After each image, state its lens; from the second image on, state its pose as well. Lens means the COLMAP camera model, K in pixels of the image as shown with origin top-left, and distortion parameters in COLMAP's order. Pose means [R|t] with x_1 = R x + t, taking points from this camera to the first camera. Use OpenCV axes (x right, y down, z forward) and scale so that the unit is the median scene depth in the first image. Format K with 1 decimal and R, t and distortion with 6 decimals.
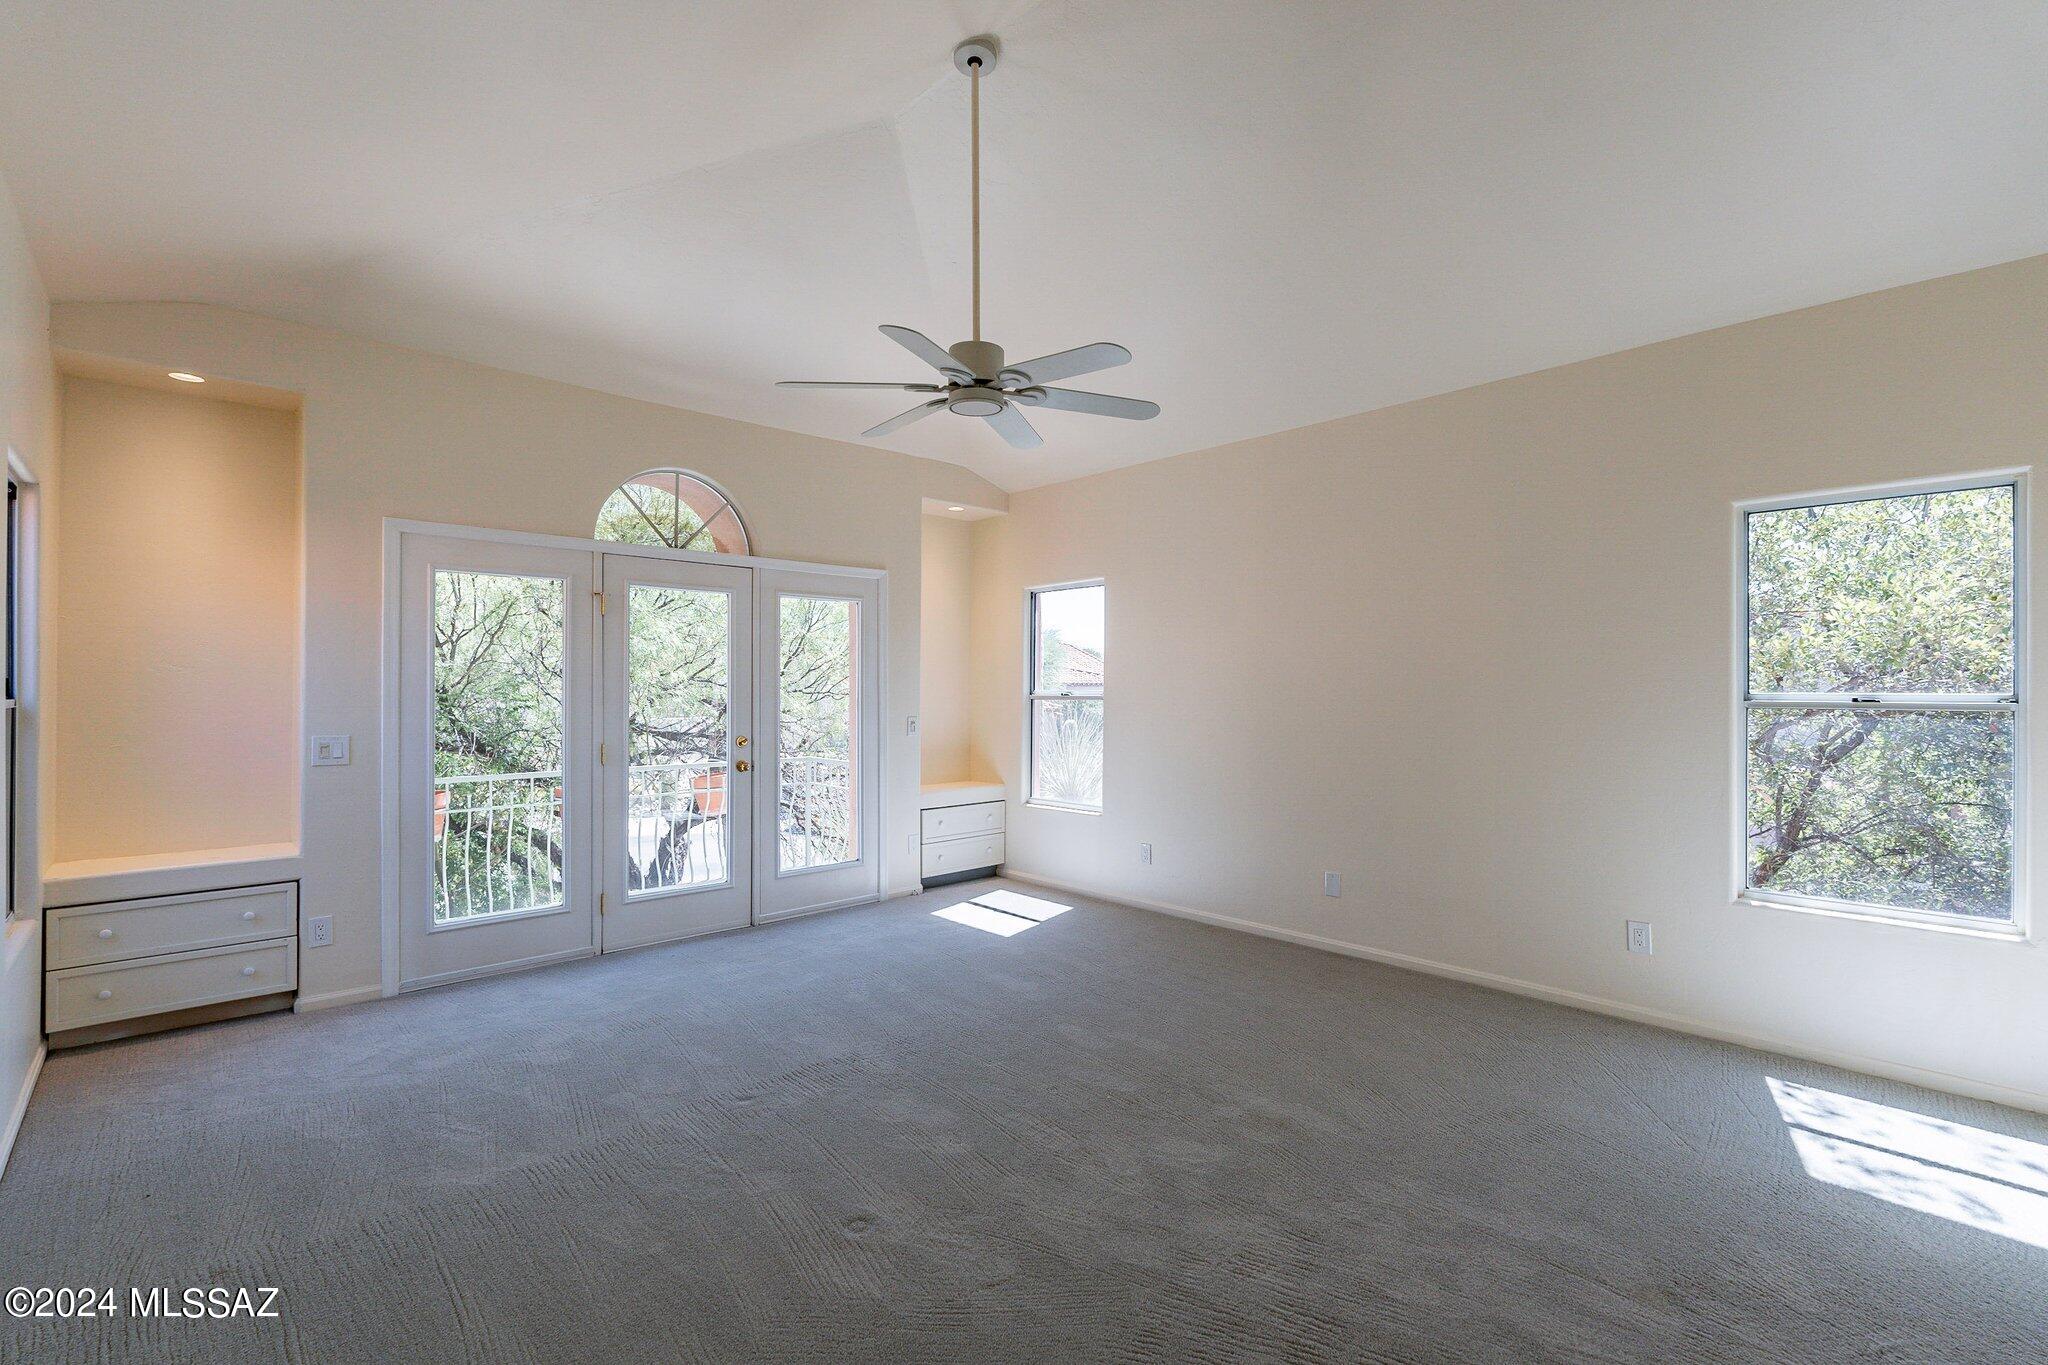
lens RADIAL K [[896.7, 0, 1027.6], [0, 896.7, 678.6], [0, 0, 1]] dist [-0.003564, 0.000547]
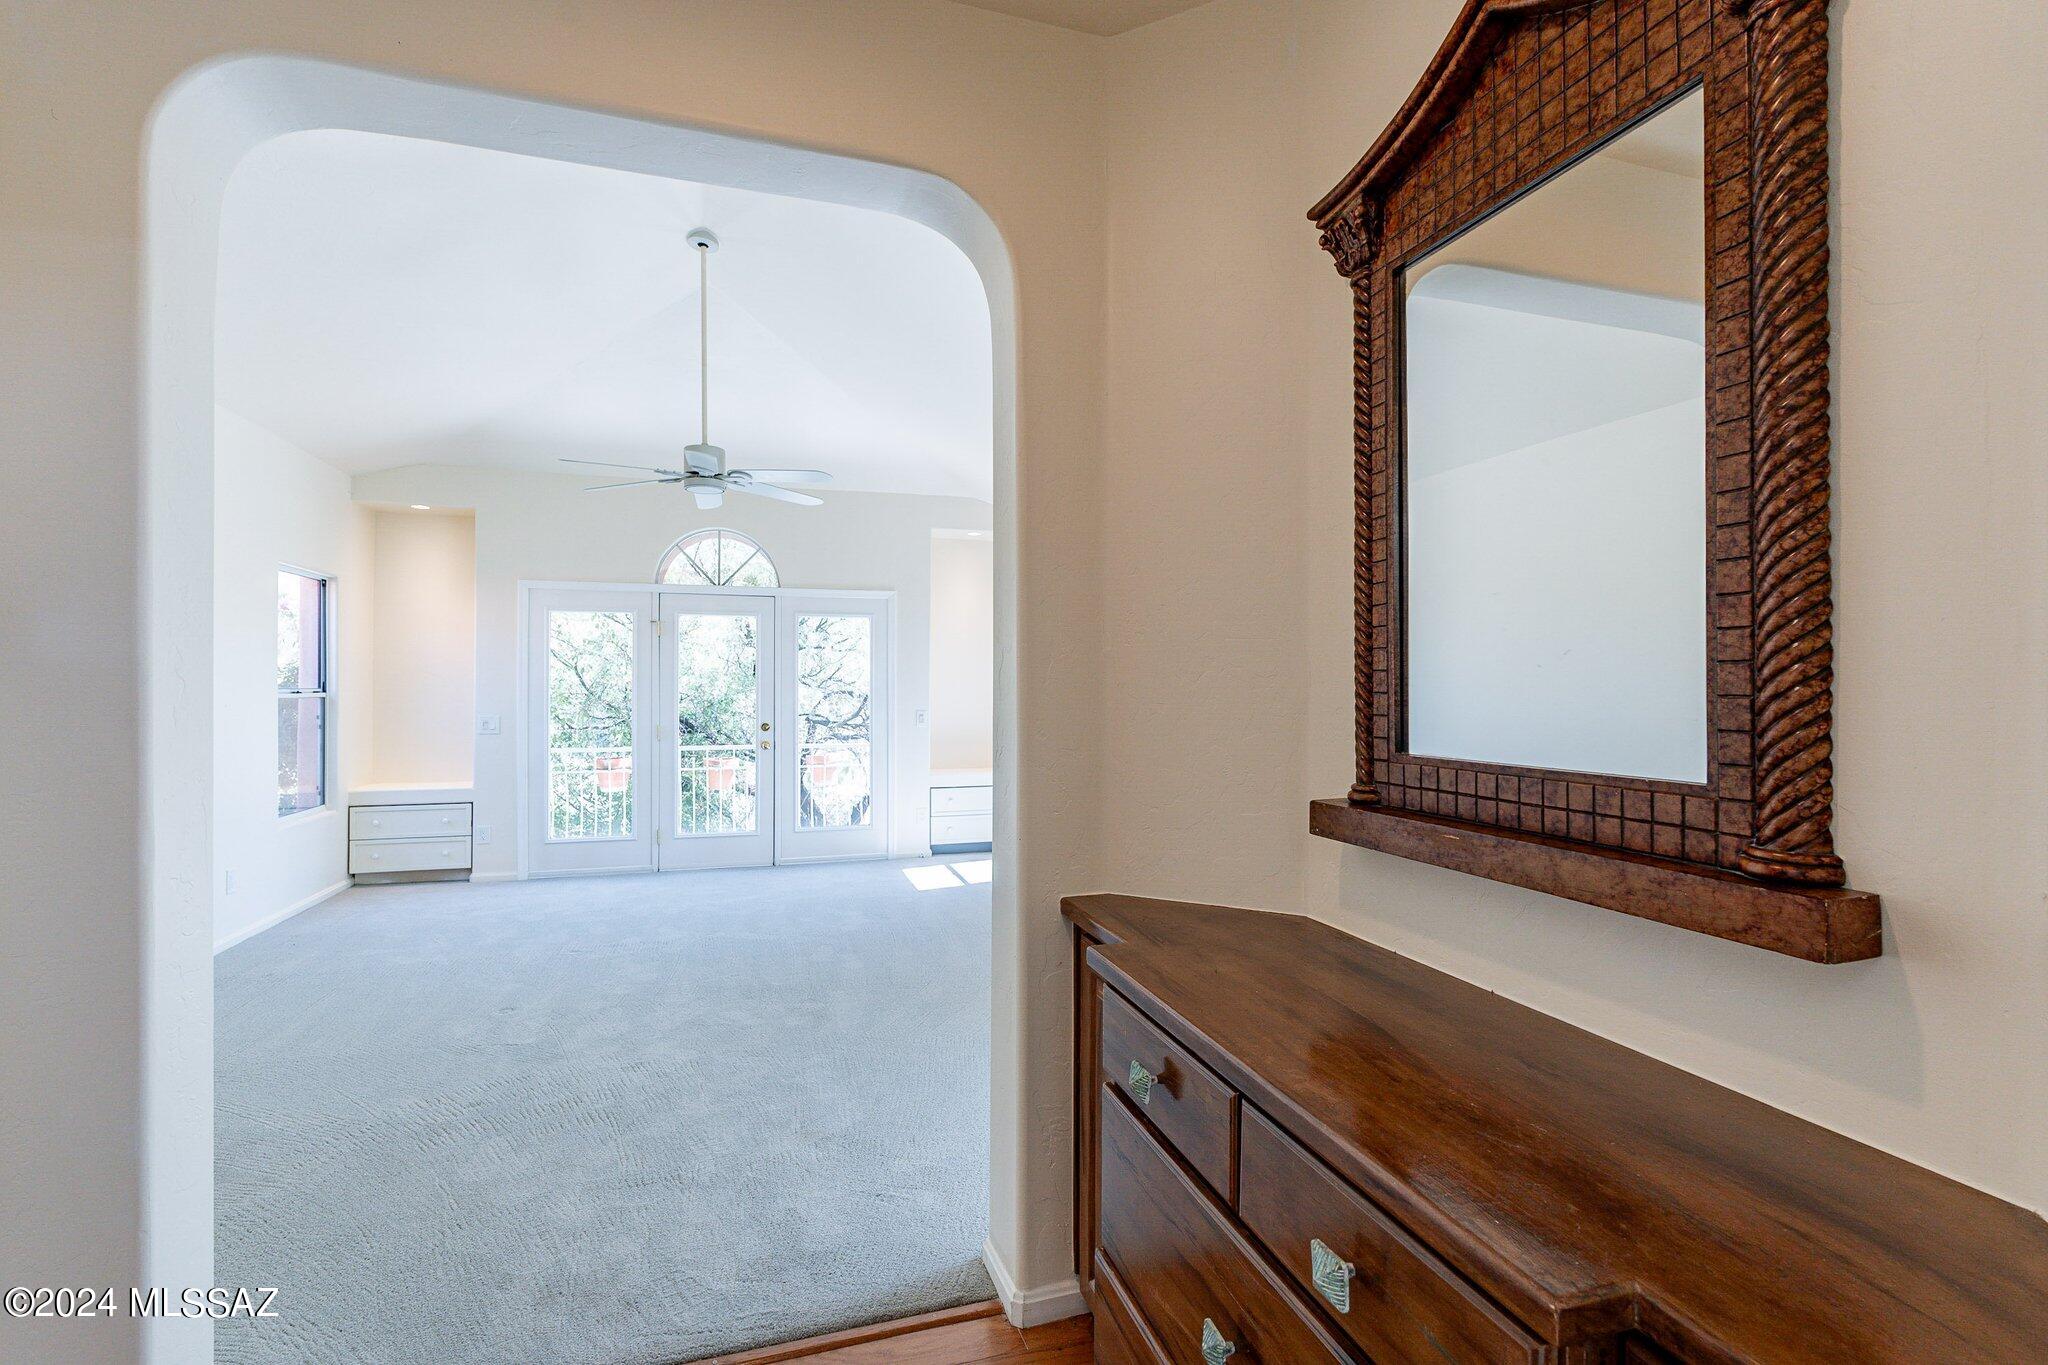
lens RADIAL K [[896.7, 0, 1032.0], [0, 896.7, 688.9], [0, 0, 1]] dist [-0.003564, 0.000547]
pose [[0.896192, -0.000466, -0.443665, 0.775758], [0.005376, 0.999937, 0.009809, 0.003173], [0.443633, -0.011176, 0.896139, -0.024204]]
